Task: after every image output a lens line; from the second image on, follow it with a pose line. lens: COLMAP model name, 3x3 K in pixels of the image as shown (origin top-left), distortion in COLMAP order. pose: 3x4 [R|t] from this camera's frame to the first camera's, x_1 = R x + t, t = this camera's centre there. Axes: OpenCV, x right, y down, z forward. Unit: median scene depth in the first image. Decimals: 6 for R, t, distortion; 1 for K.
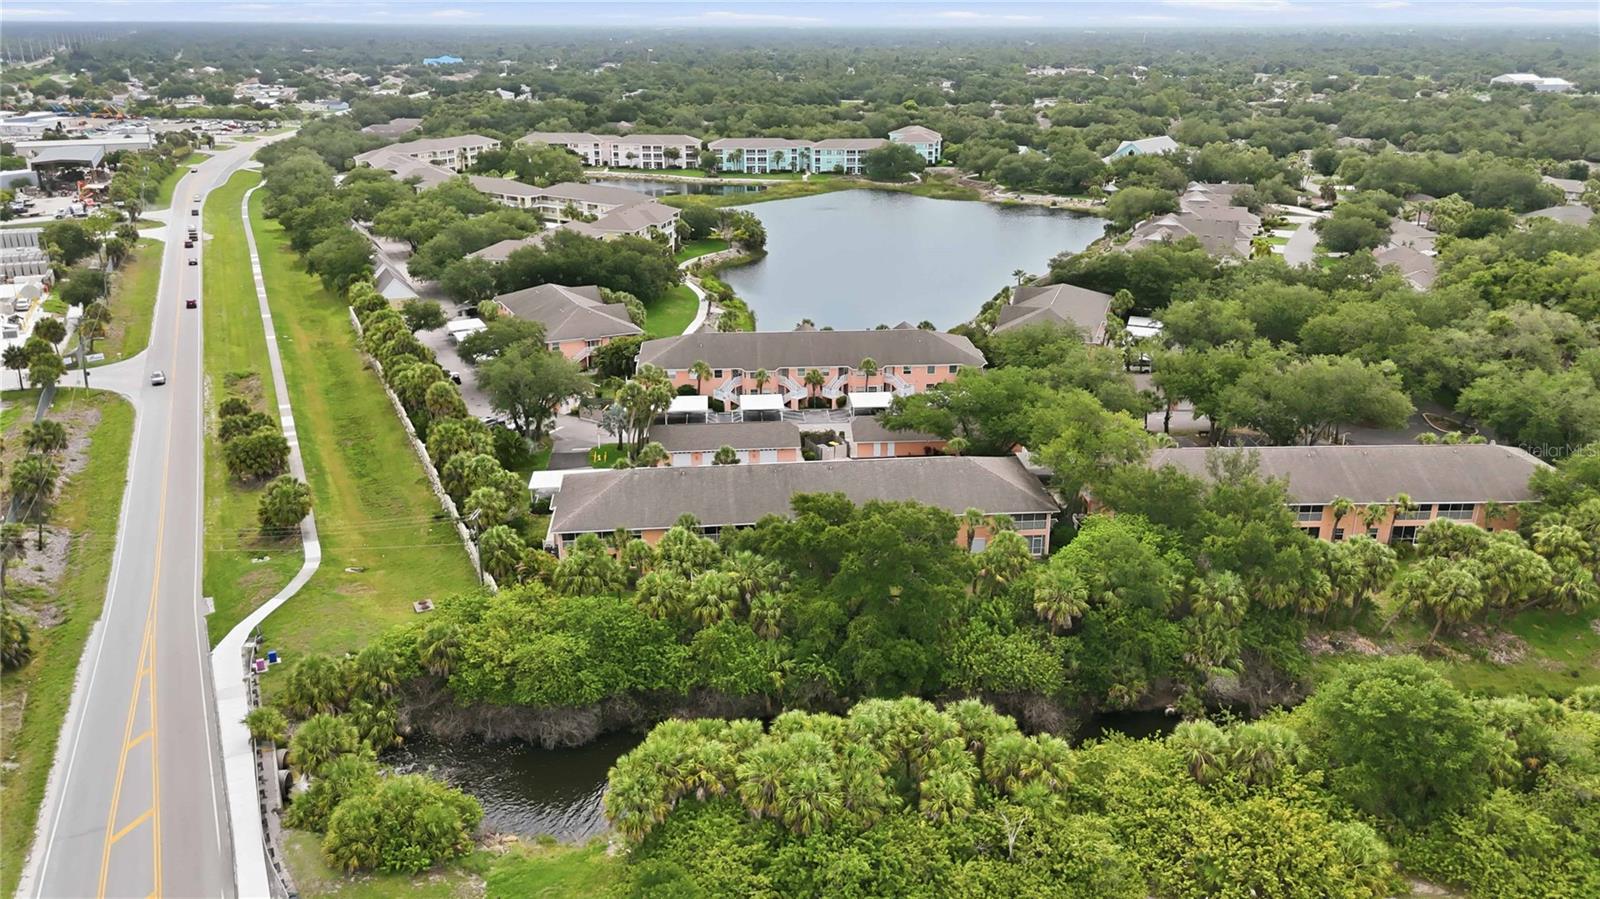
lens RADIAL K [[1181.3, 0, 805.2], [0, 1181.3, 449.6], [0, 0, 1]] dist [0.069206, -0.072683]
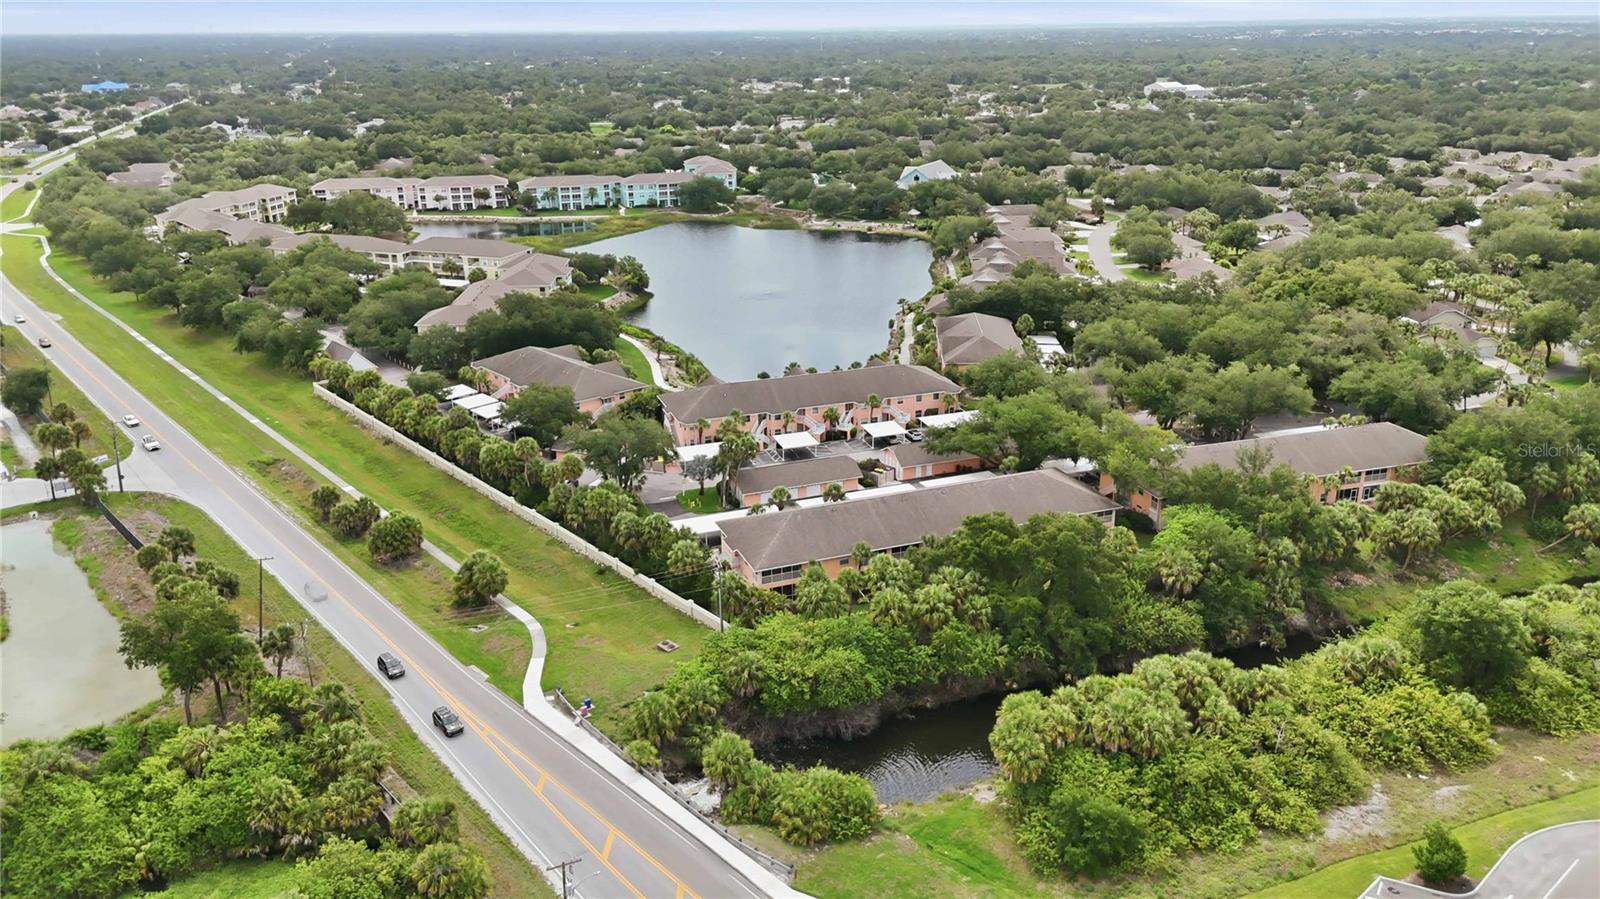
lens RADIAL K [[1181.3, 0, 805.2], [0, 1181.3, 449.6], [0, 0, 1]] dist [0.069206, -0.072683]
pose [[0.964473, -0.099370, 0.244782, -0.206450], [0.100009, 0.994938, 0.009852, -0.027568], [-0.244522, 0.014978, 0.969528, -0.080883]]
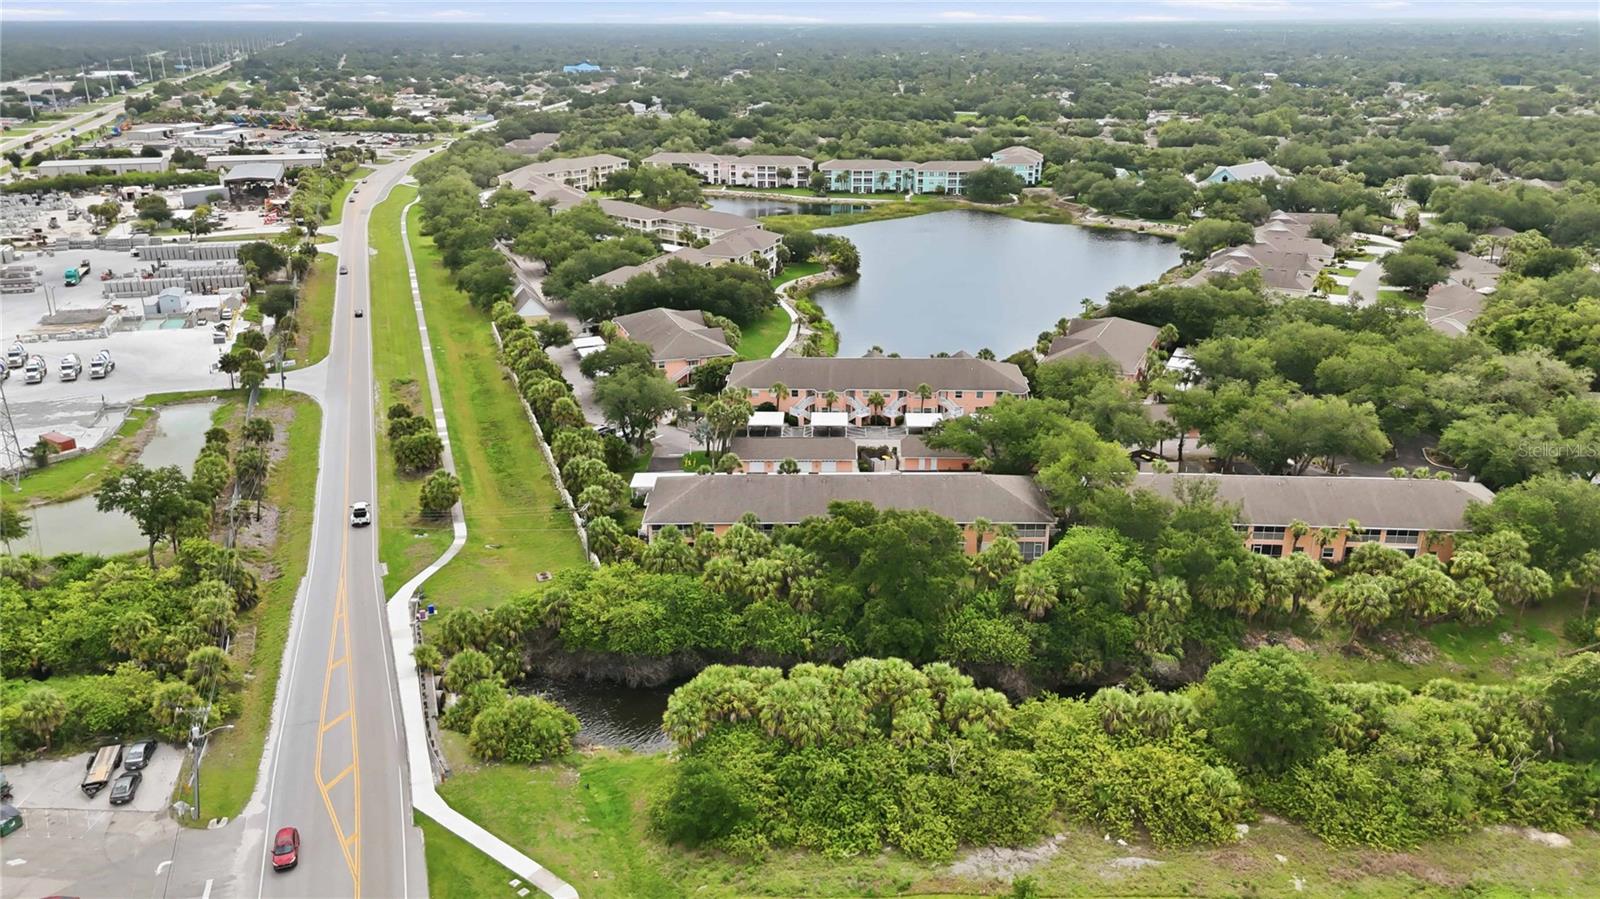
lens RADIAL K [[1181.3, 0, 805.2], [0, 1181.3, 449.6], [0, 0, 1]] dist [0.069206, -0.072683]
pose [[0.994448, 0.033889, -0.099618, 0.037443], [-0.033672, 0.999425, 0.003856, -0.009080], [0.099691, -0.000481, 0.995018, -0.111056]]
